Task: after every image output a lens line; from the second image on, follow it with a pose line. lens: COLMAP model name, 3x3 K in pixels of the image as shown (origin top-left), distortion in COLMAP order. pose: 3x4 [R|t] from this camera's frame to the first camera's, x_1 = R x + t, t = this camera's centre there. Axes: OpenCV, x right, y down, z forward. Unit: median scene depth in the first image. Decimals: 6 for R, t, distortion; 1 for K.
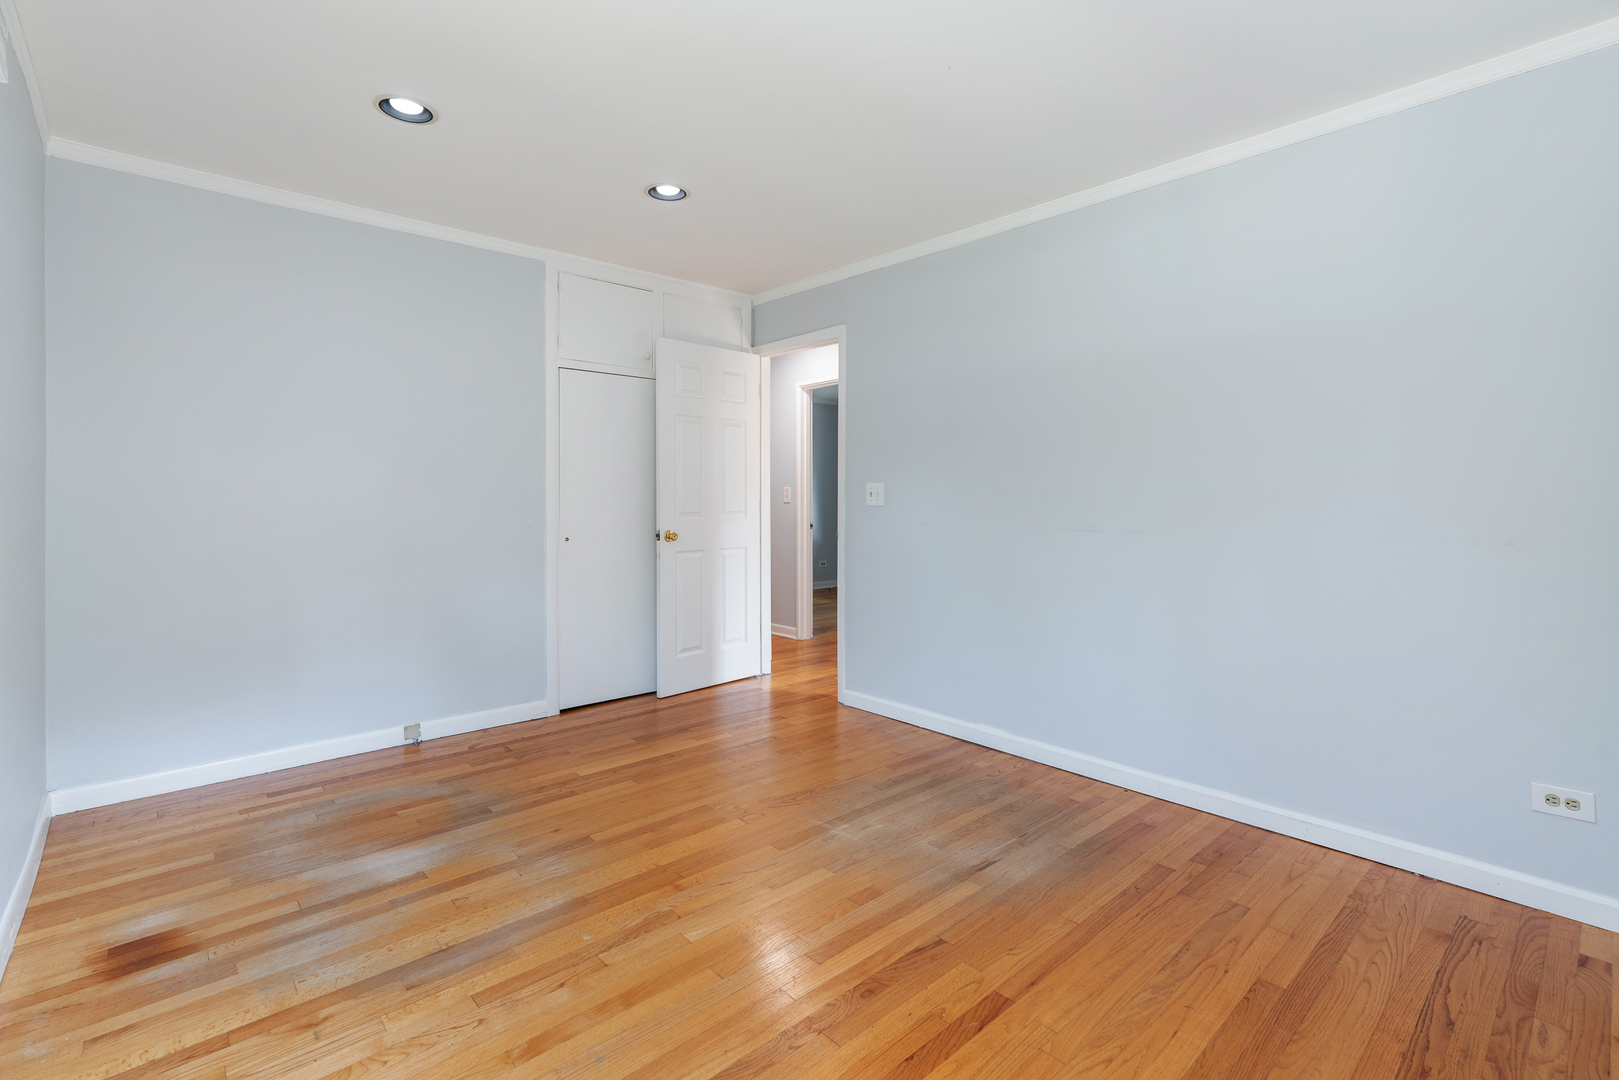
lens RADIAL K [[735.0, 0, 807.5], [0, 735.0, 523.5], [0, 0, 1]] dist [-0.000676, 0.007391]
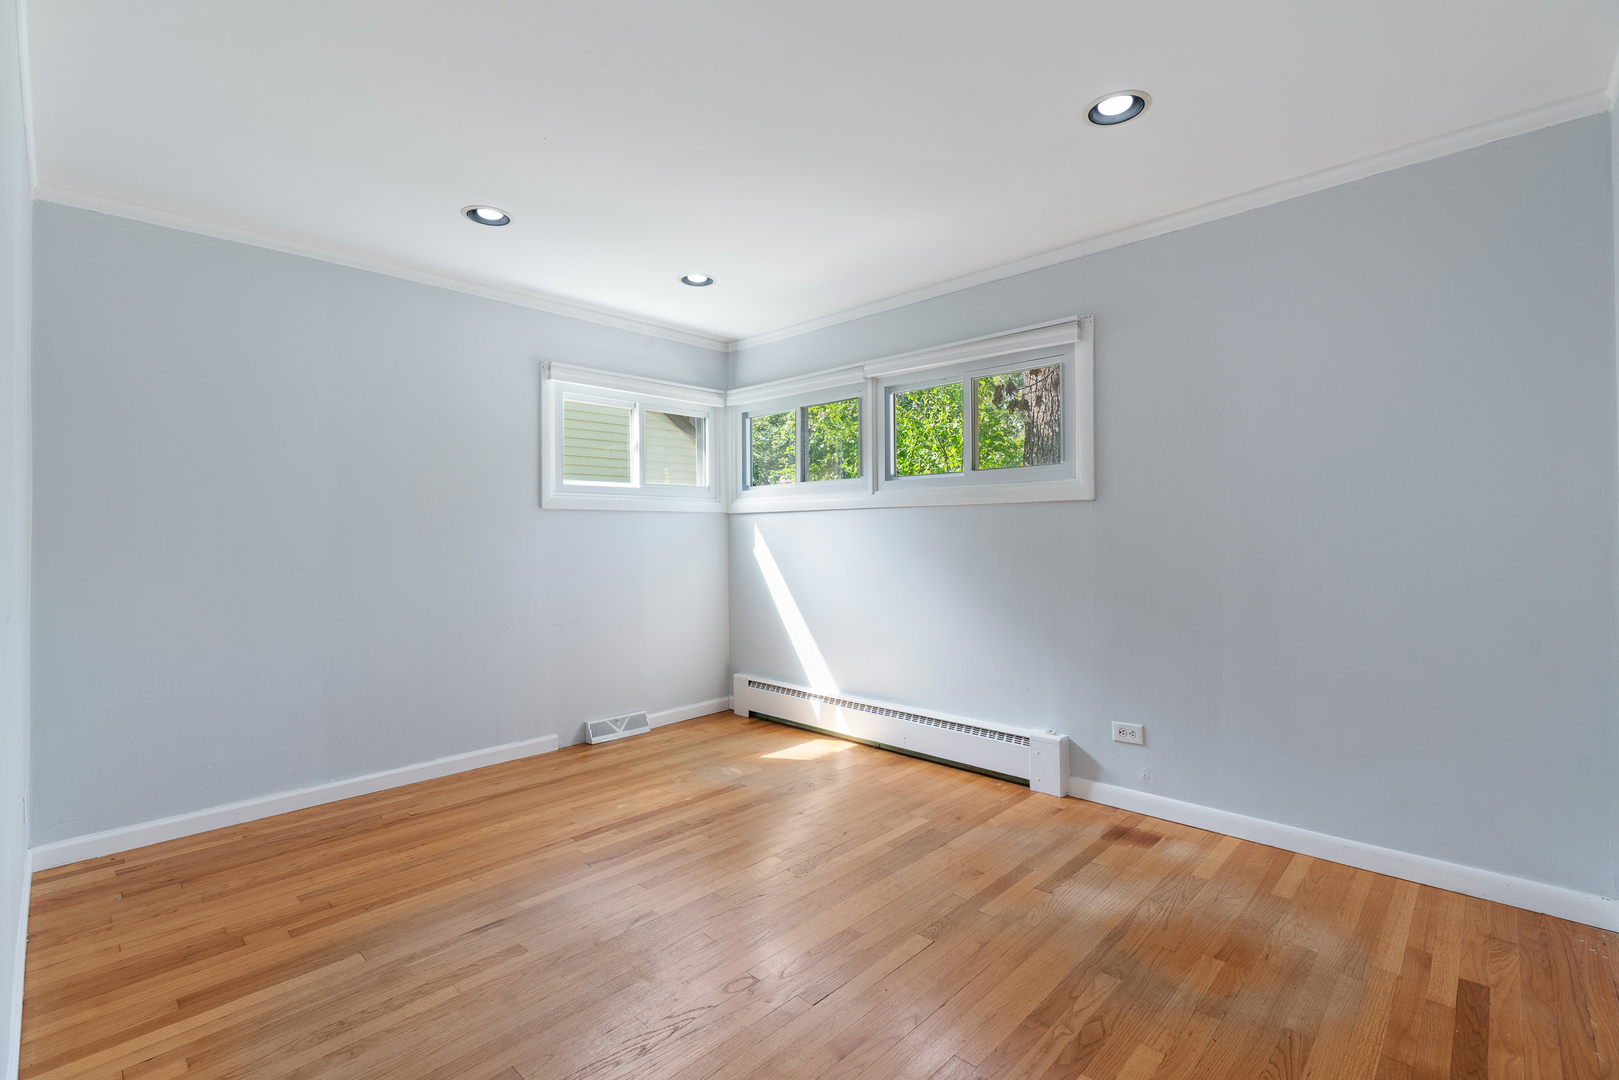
lens RADIAL K [[735.0, 0, 807.5], [0, 735.0, 523.5], [0, 0, 1]] dist [-0.000676, 0.007391]
pose [[-0.997491, 0.003215, -0.070721, -0.100970], [0.001746, 0.999782, 0.020822, -0.072697], [0.070772, 0.020646, -0.997279, 1.913062]]
